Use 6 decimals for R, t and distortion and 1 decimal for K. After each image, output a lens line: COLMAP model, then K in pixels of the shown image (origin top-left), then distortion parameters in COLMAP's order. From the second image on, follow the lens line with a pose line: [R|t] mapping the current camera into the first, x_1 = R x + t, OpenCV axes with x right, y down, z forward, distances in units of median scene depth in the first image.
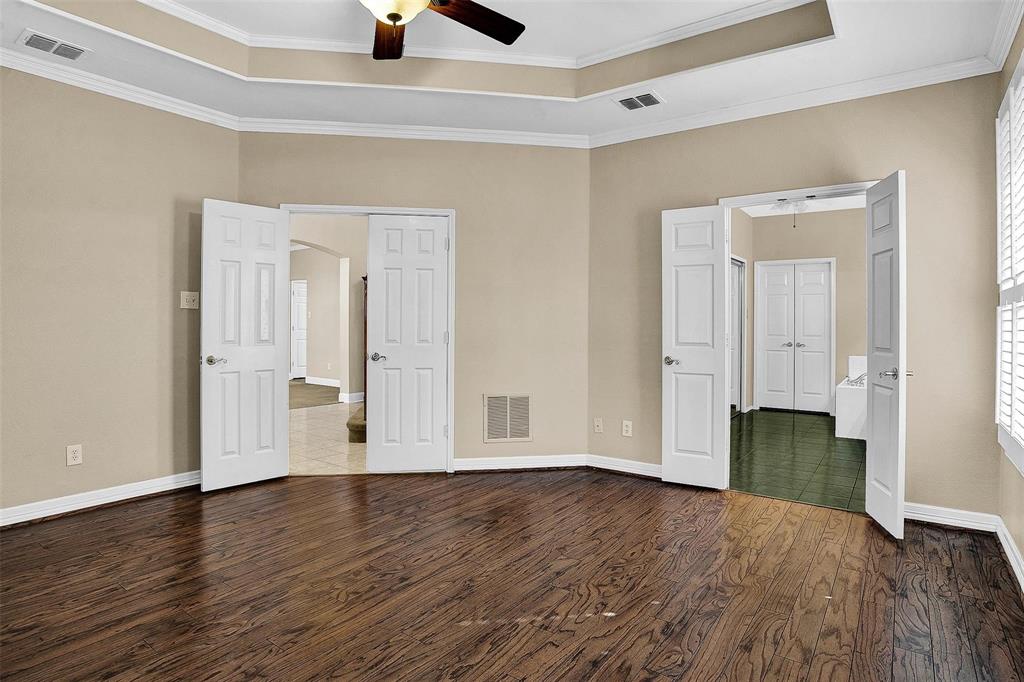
lens RADIAL K [[537.8, 0, 522.8], [0, 537.8, 331.2], [0, 0, 1]] dist [-0.074130, 0.027567]
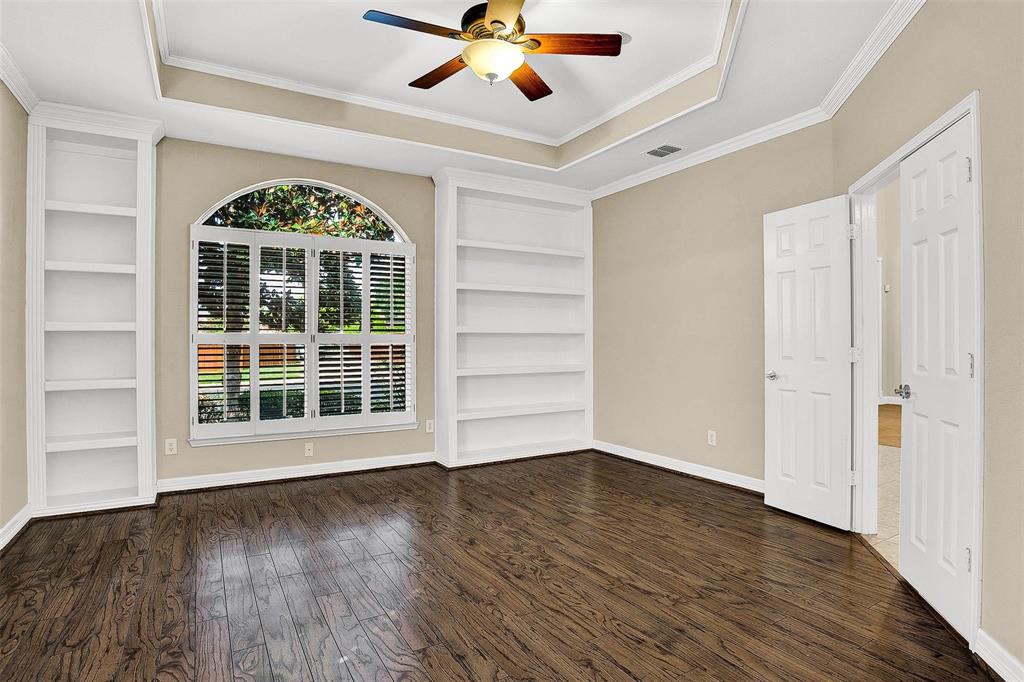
lens RADIAL K [[537.8, 0, 522.8], [0, 537.8, 331.2], [0, 0, 1]] dist [-0.074130, 0.027567]
pose [[-0.390564, -0.018002, -0.920400, 0.698067], [-0.009586, 0.999834, -0.015488, -0.011424], [0.920526, 0.002774, -0.390672, 1.288473]]
